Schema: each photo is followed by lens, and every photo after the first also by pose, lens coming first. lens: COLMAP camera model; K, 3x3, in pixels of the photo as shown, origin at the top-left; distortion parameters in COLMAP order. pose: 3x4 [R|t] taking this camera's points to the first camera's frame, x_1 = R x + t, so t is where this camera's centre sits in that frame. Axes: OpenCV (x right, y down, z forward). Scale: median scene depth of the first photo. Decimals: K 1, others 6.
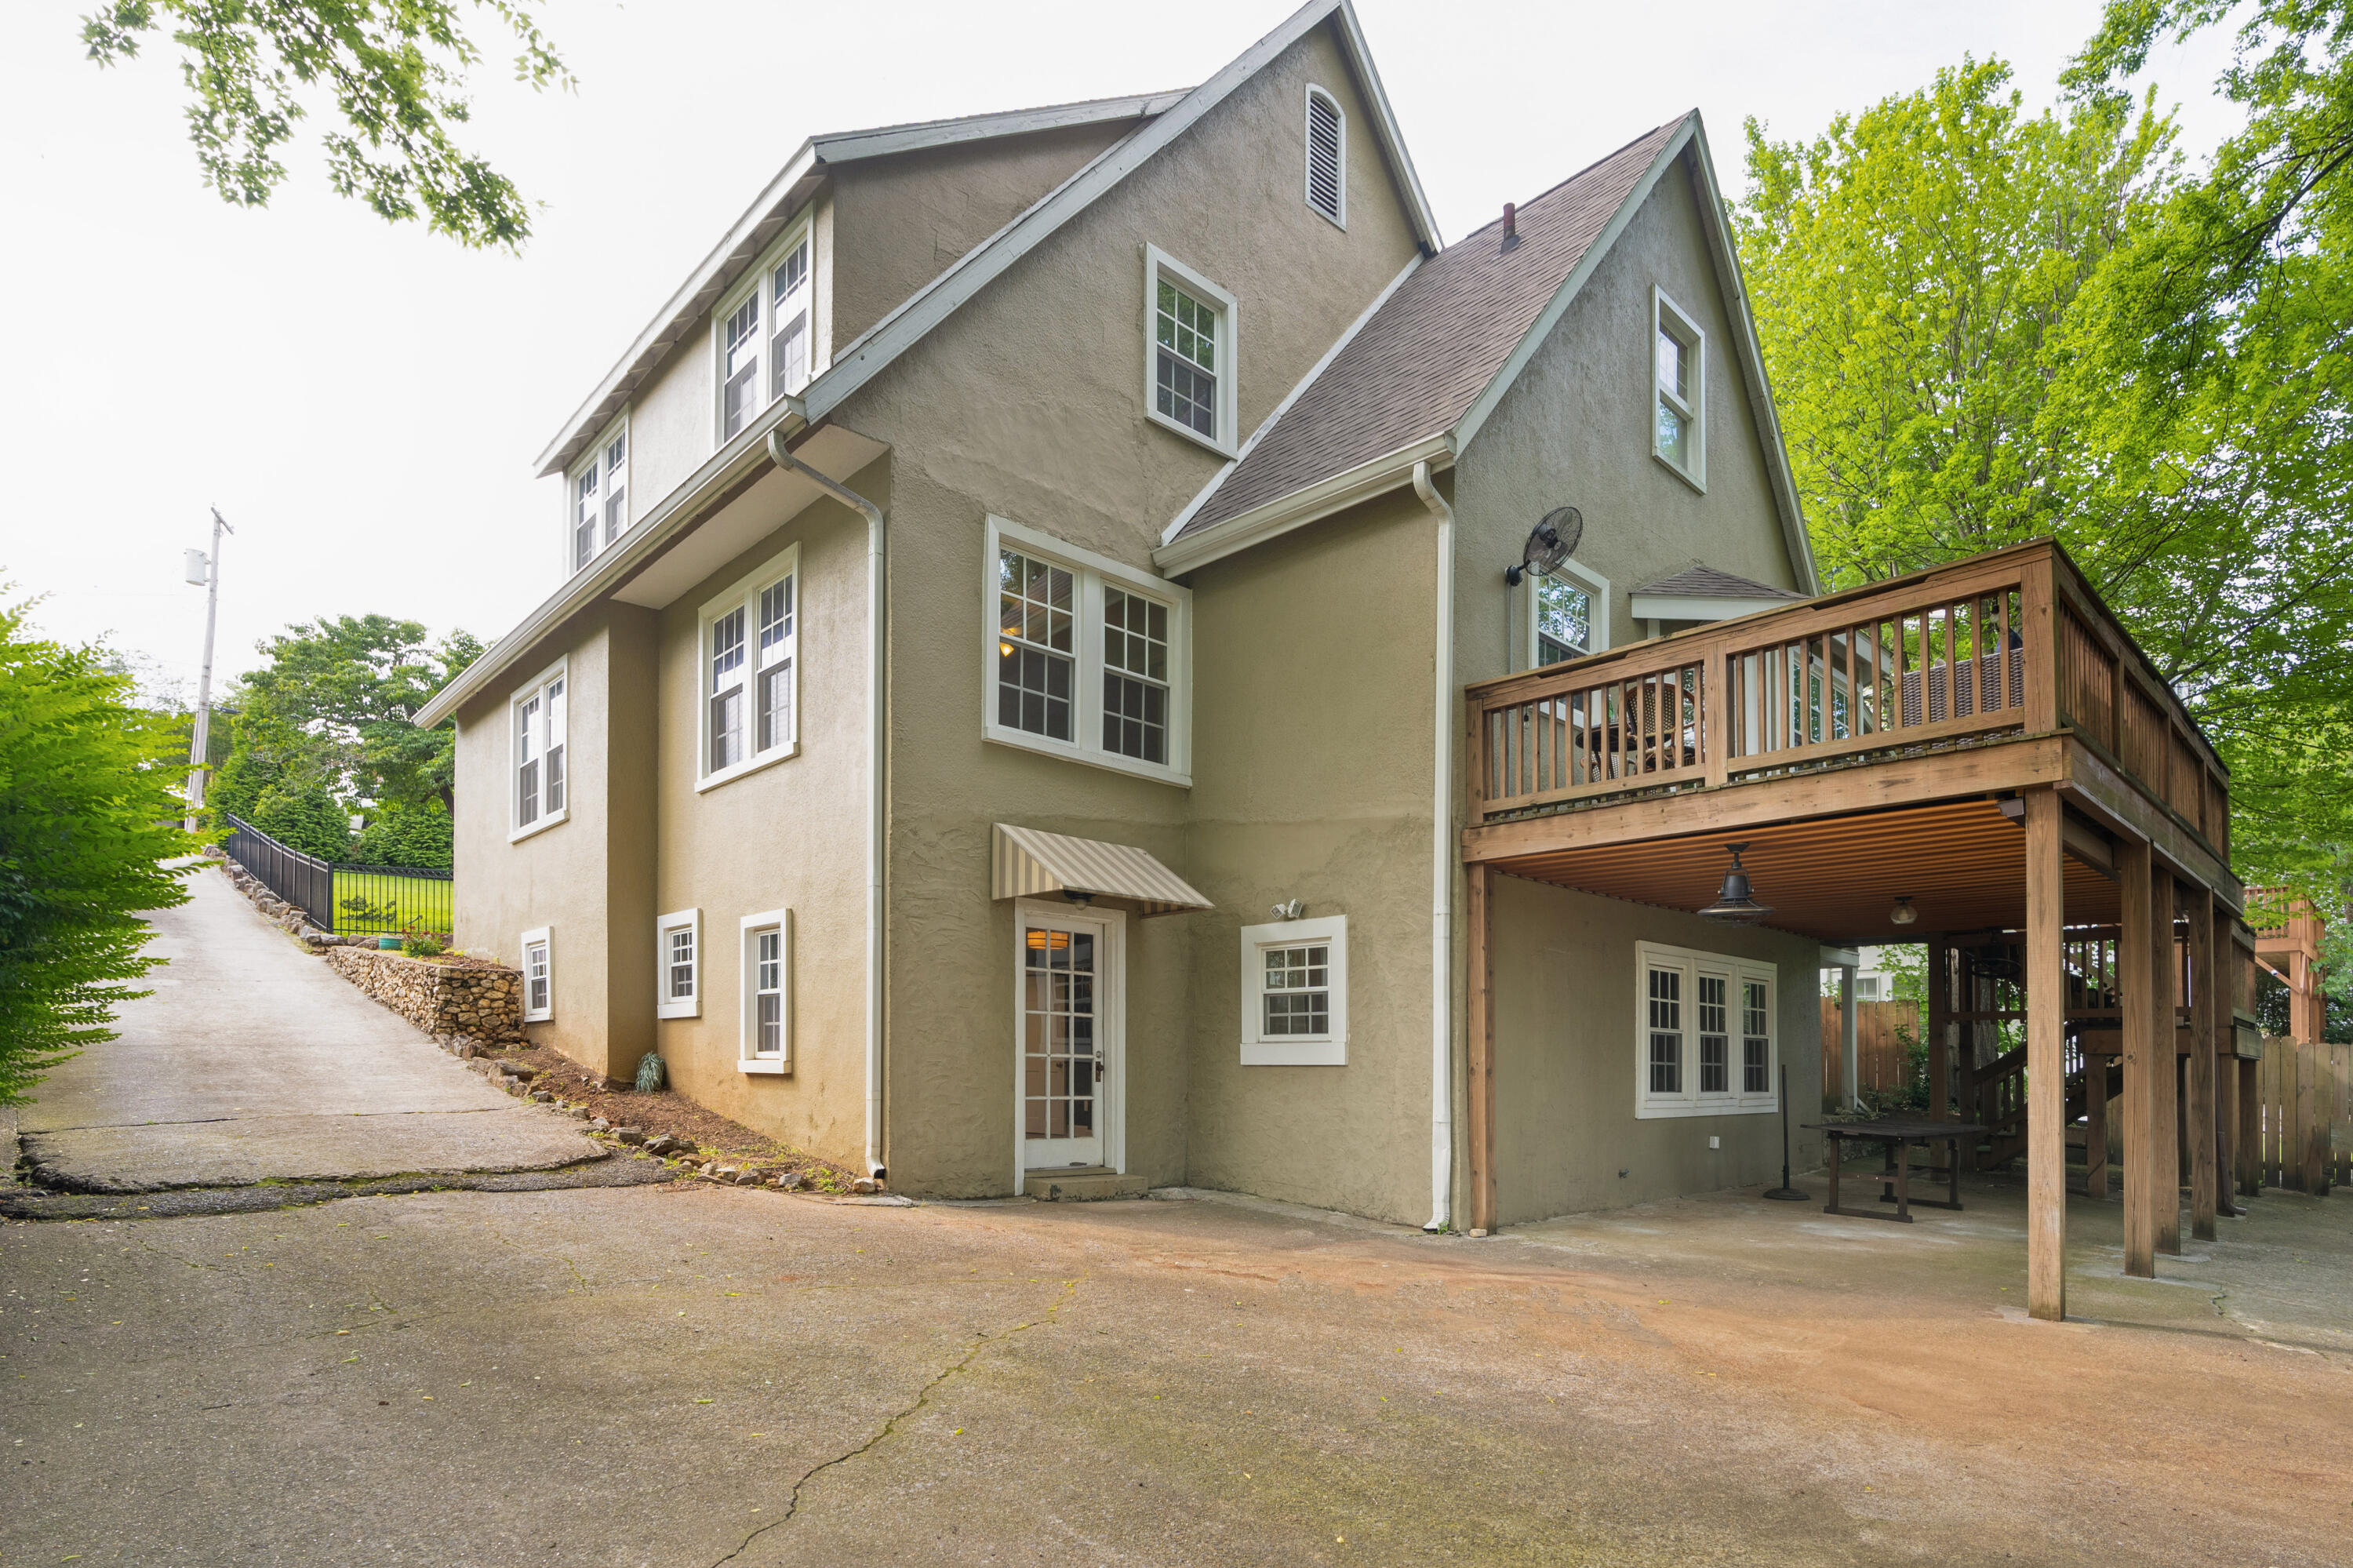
lens RADIAL K [[1219.3, 0, 1236.7], [0, 1219.3, 1055.7], [0, 0, 1]] dist [0.002704, 0.001917]
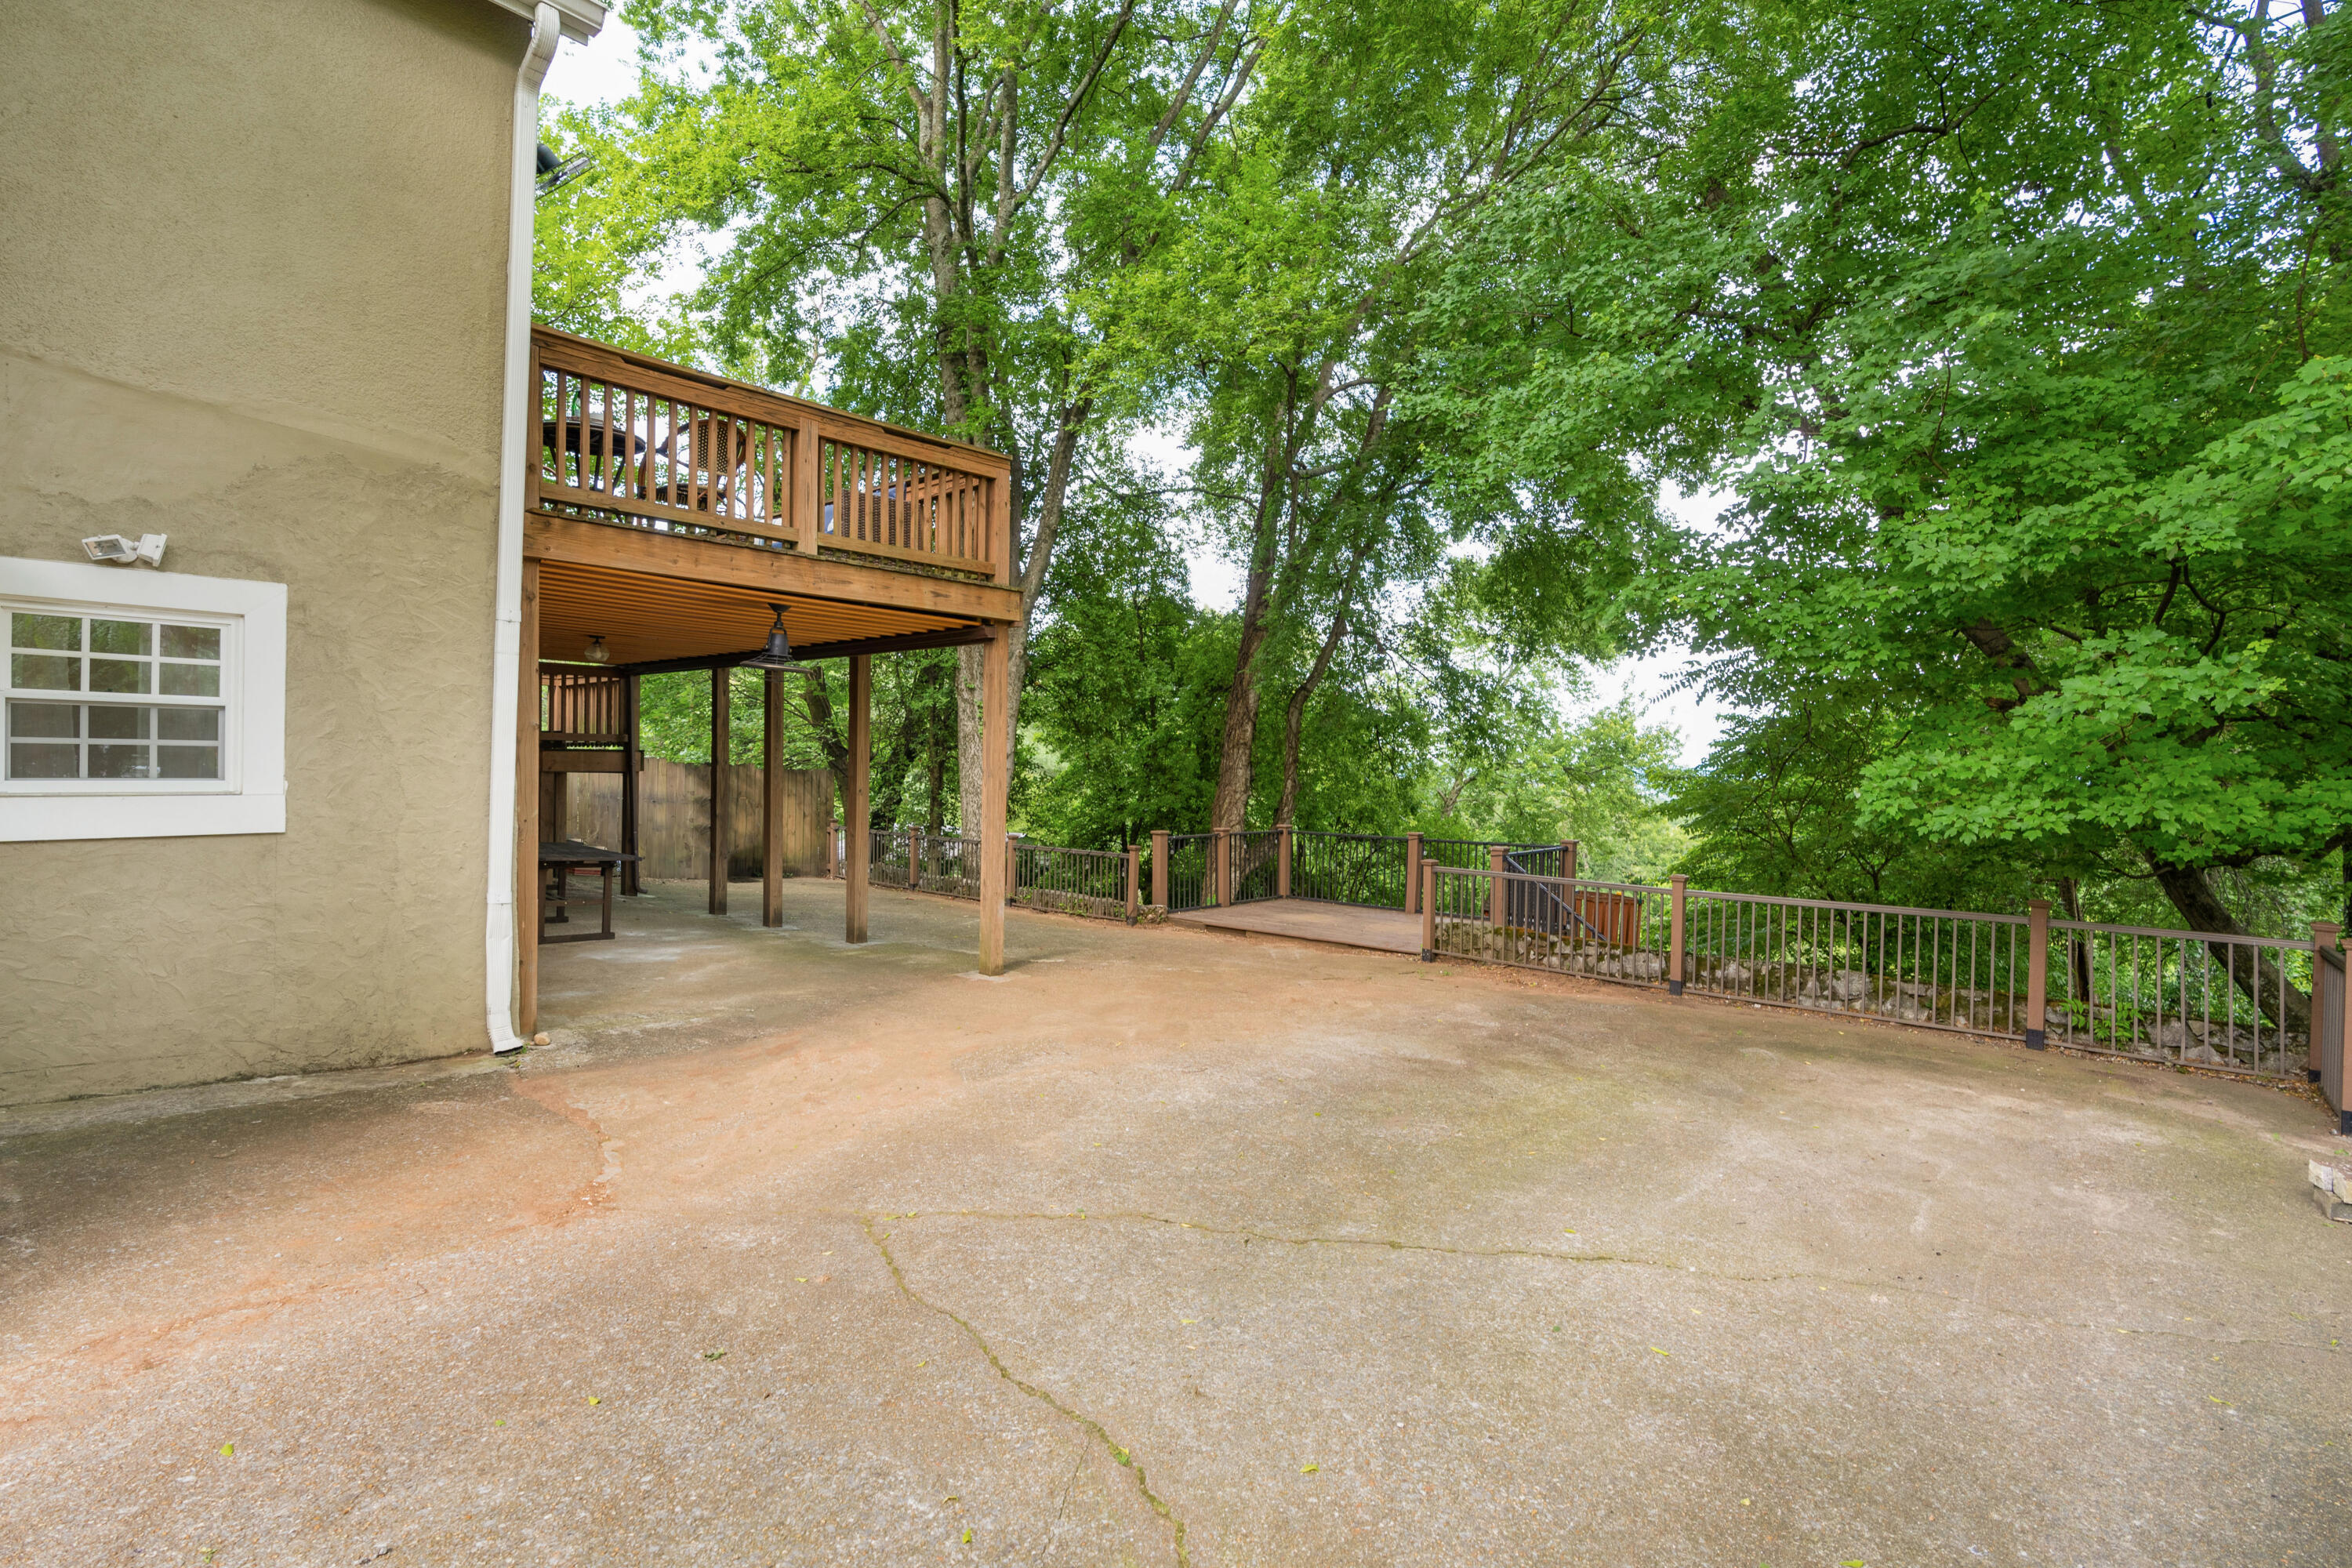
lens RADIAL K [[1095.2, 0, 1175.6], [0, 1095.2, 777.2], [0, 0, 1]] dist [-0.003203, -0.000420]
pose [[-0.055192, -0.017639, 0.998320, -0.471544], [-0.019648, 0.999670, 0.016576, -0.036989], [-0.998282, -0.018700, -0.055521, 0.578924]]
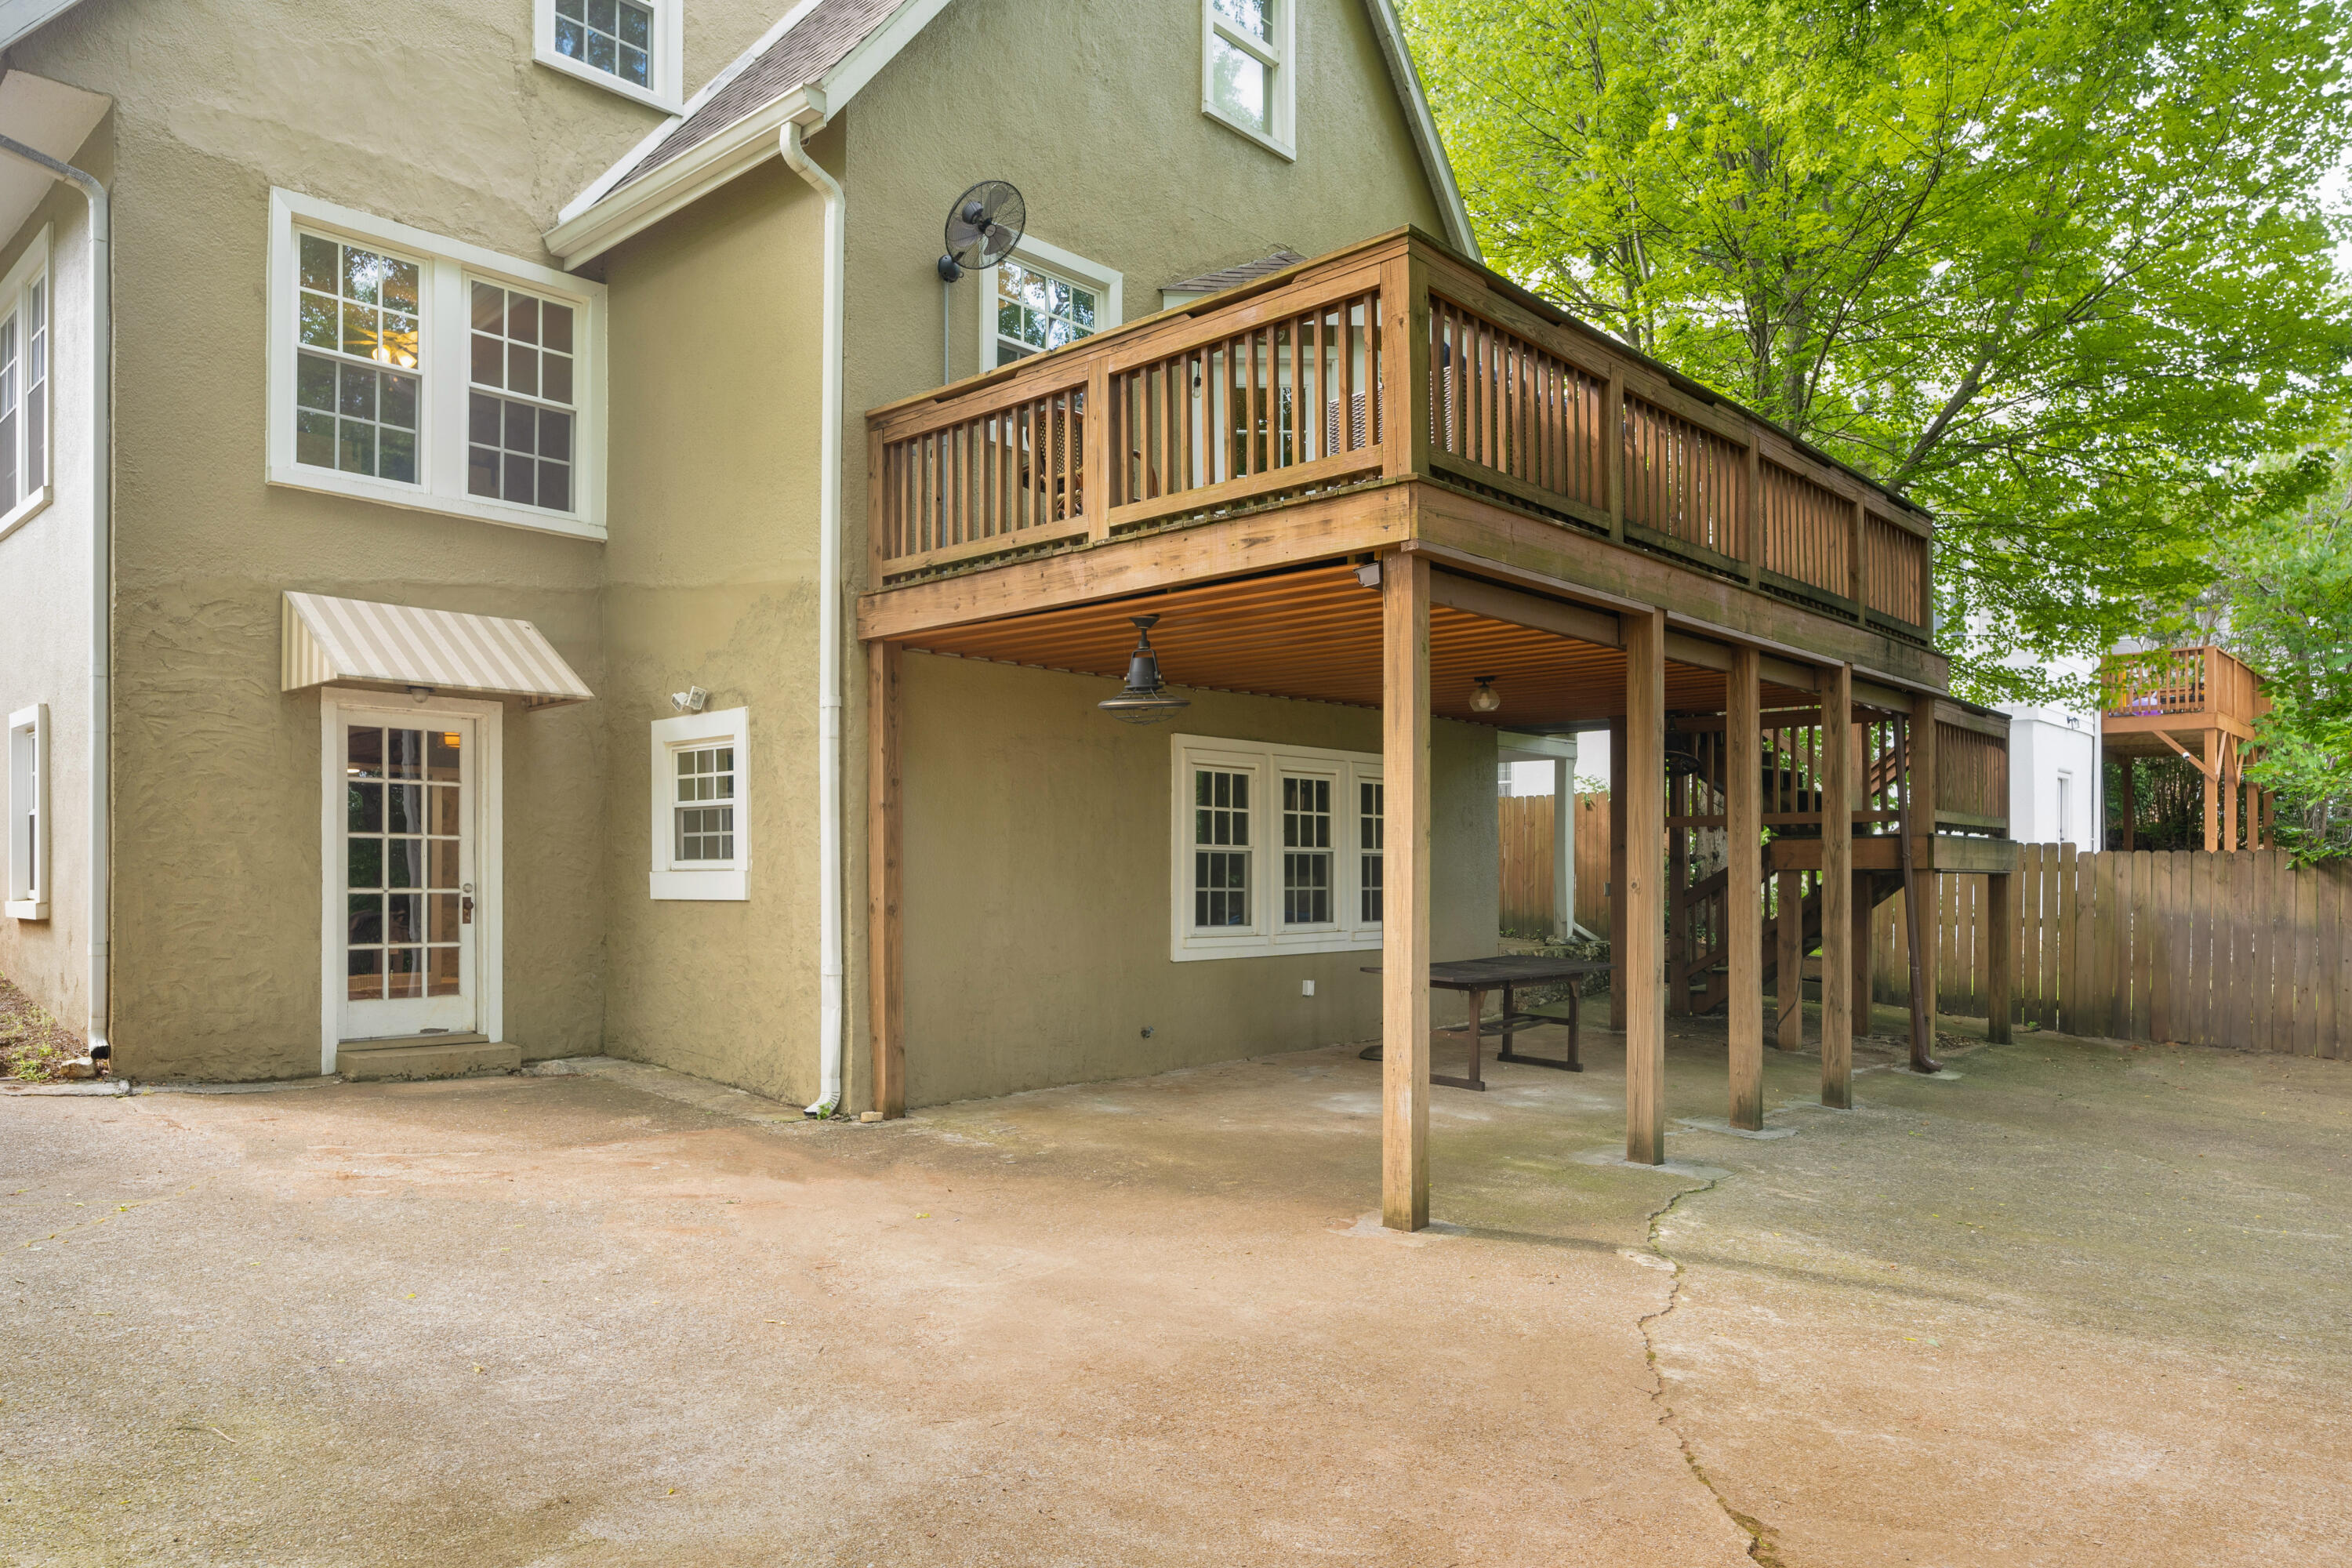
lens RADIAL K [[1536.9, 0, 1148.8], [0, 1536.9, 877.0], [0, 0, 1]] dist [0.002553, 0.001719]
pose [[0.999547, -0.012004, 0.027608, 0.312820], [0.011711, 0.999873, 0.010767, -0.014696], [-0.027734, -0.010439, 0.999561, 0.013411]]
